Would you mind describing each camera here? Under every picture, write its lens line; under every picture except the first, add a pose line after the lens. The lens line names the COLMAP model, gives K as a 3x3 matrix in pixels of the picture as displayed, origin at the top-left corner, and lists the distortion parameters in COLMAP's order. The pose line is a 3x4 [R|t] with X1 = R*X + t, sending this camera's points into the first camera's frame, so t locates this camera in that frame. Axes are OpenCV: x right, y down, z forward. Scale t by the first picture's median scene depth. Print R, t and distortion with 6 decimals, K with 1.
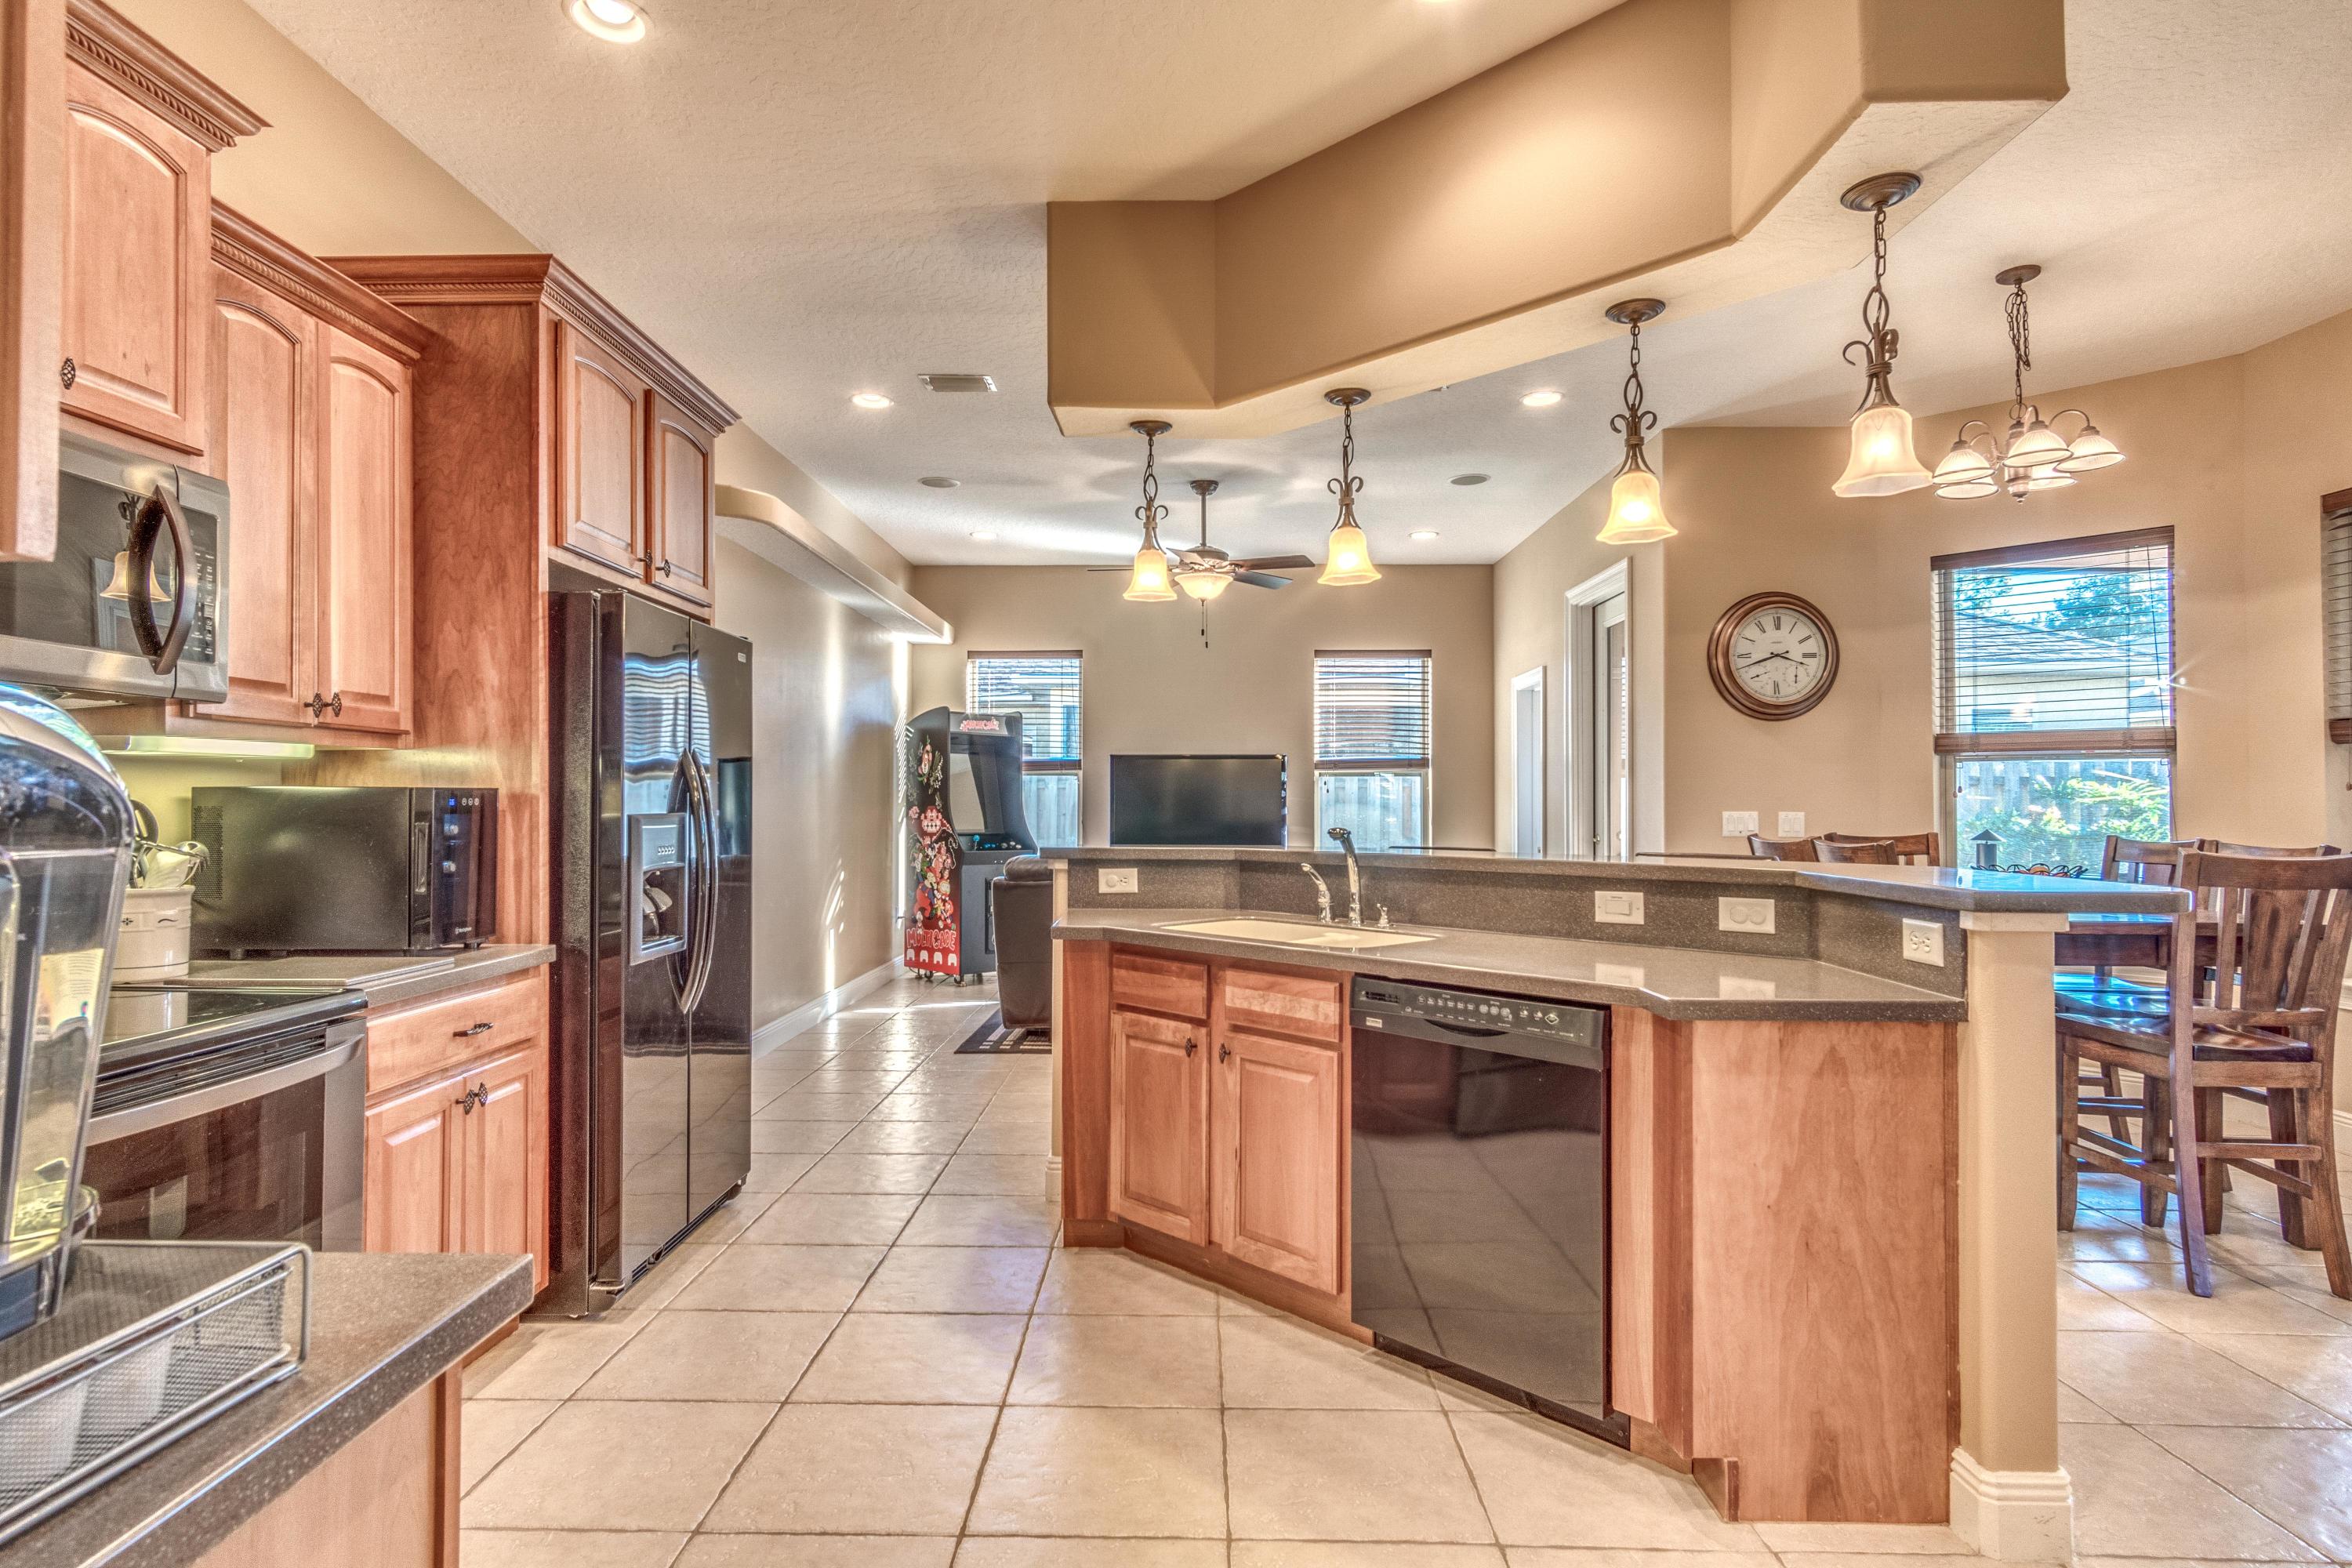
lens RADIAL K [[1236.0, 0, 1161.6], [0, 1236.0, 795.5], [0, 0, 1]] dist [0.005473, 0.001963]
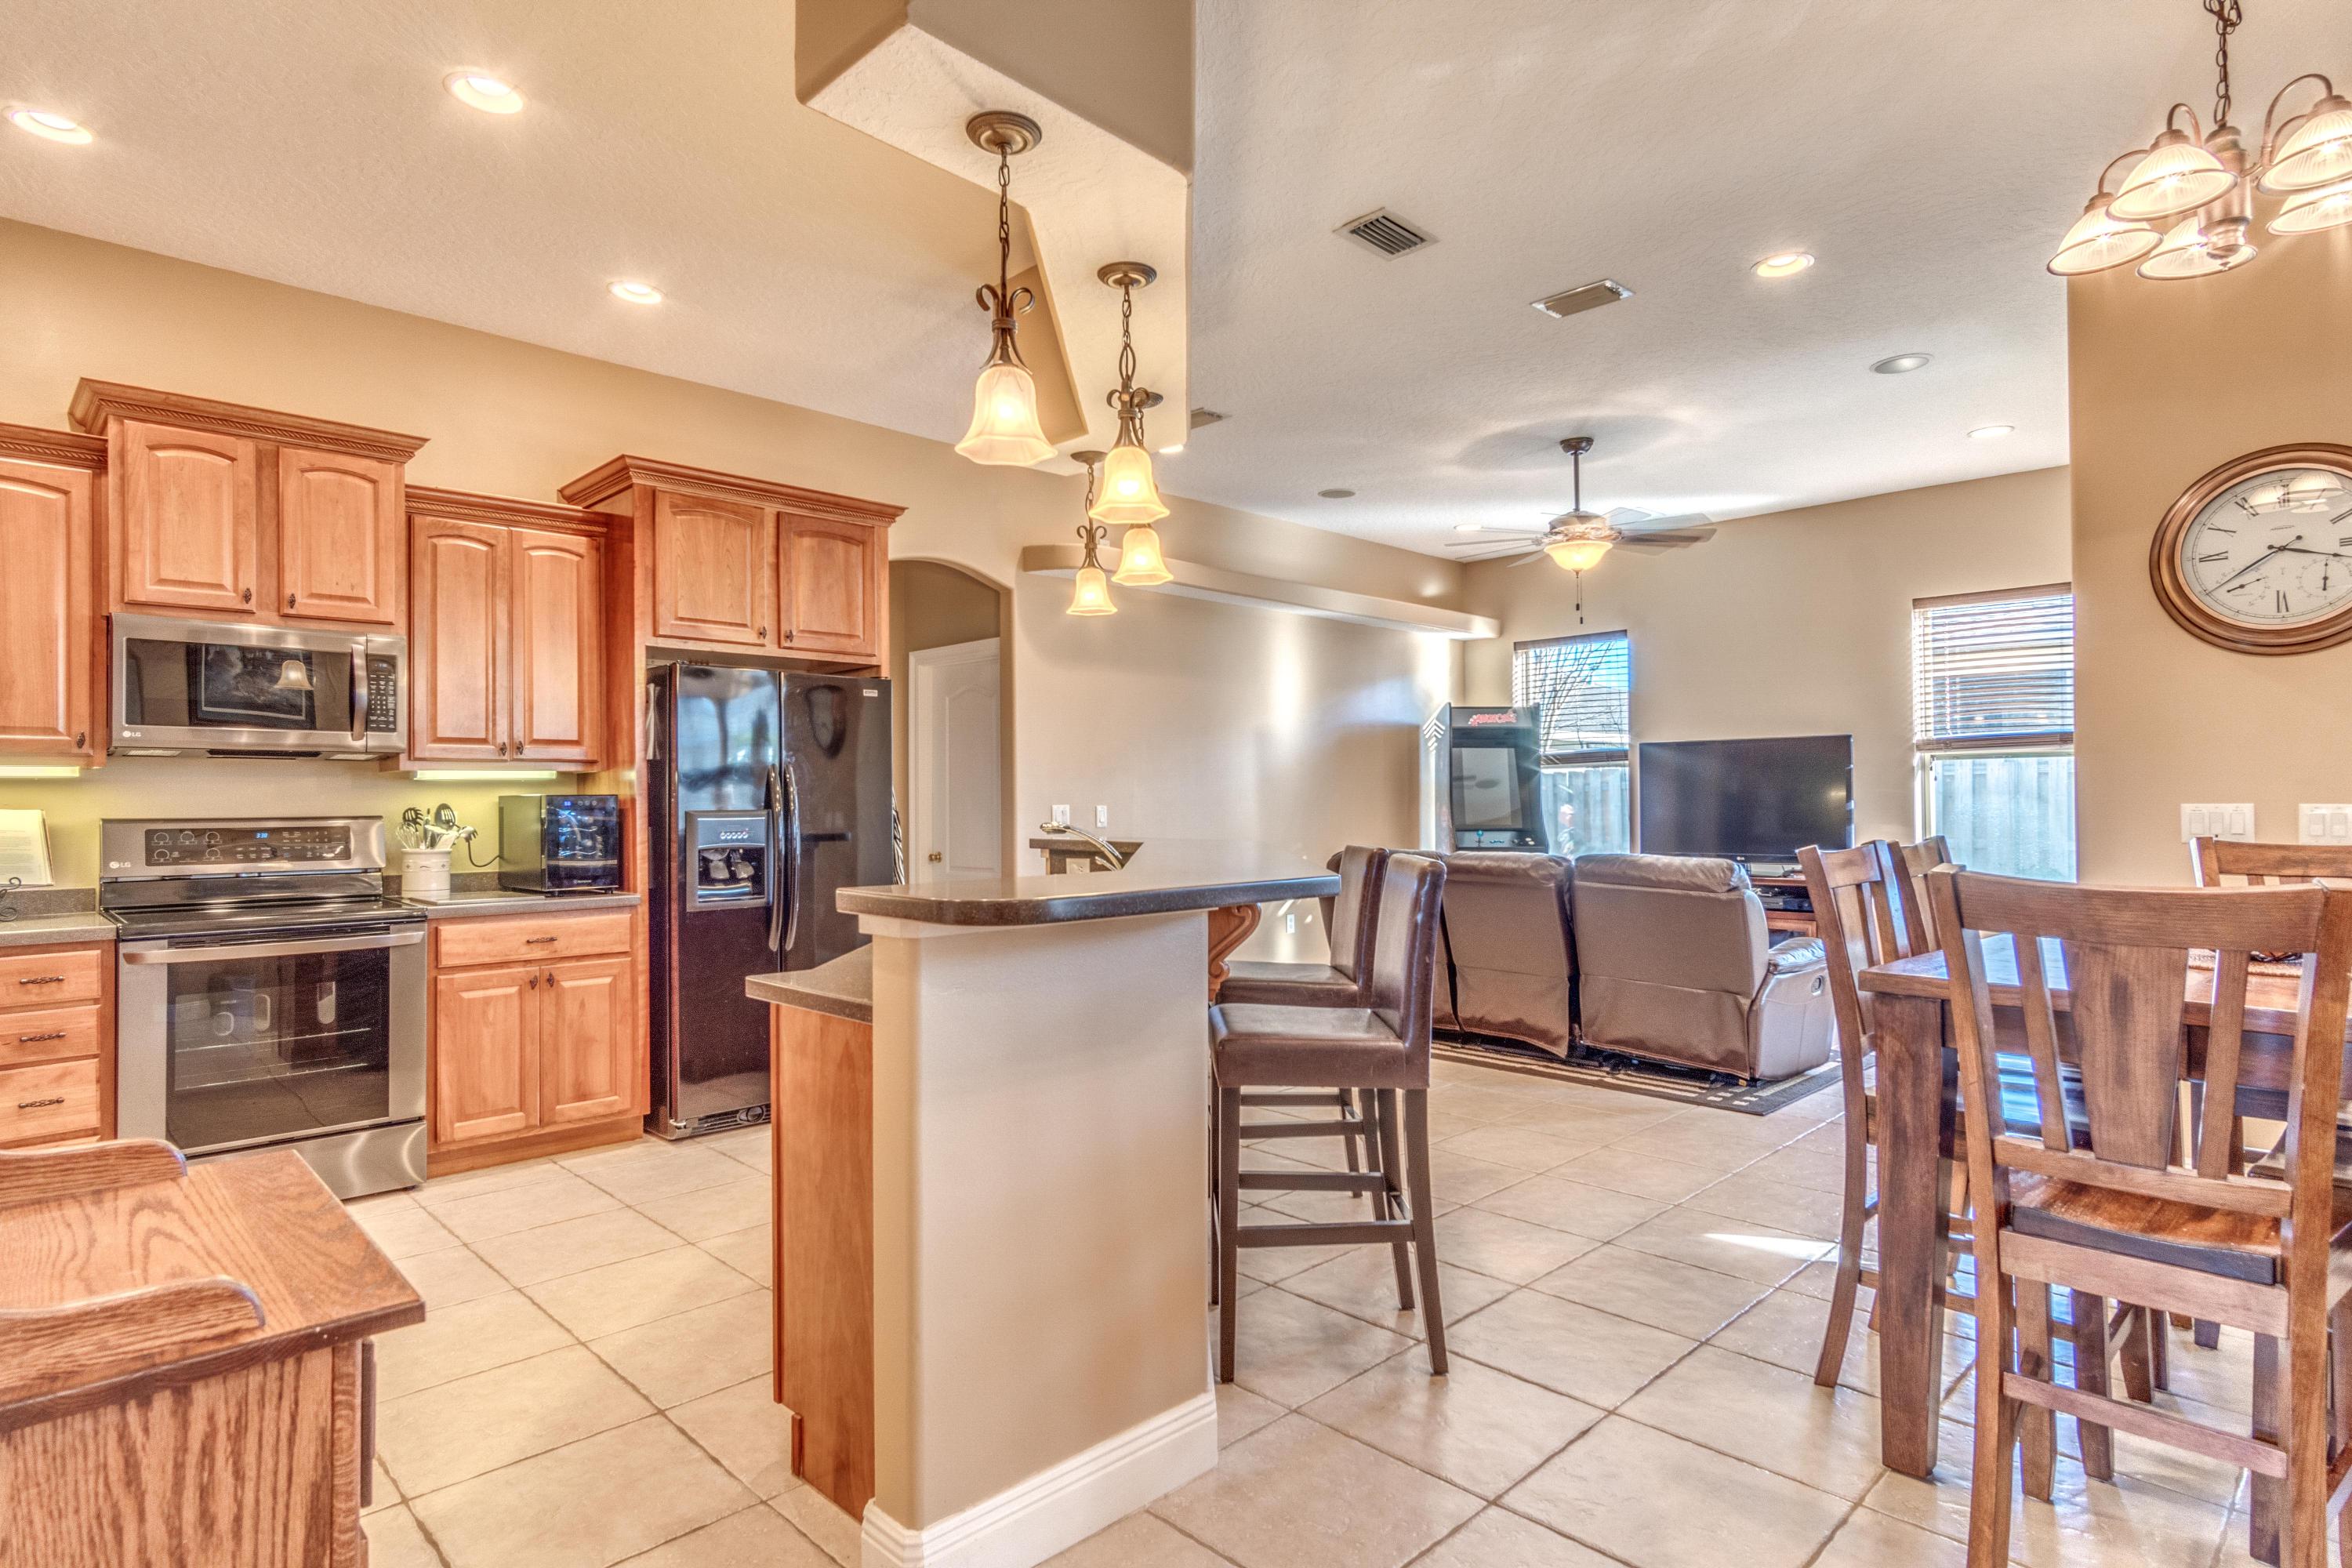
lens RADIAL K [[1236.0, 0, 1160.0], [0, 1236.0, 791.1], [0, 0, 1]] dist [0.005473, 0.001963]
pose [[0.716320, -0.011987, -0.697669, 0.525725], [0.011917, 0.999917, -0.004945, 0.003108], [0.697670, -0.004772, 0.716404, 0.168587]]
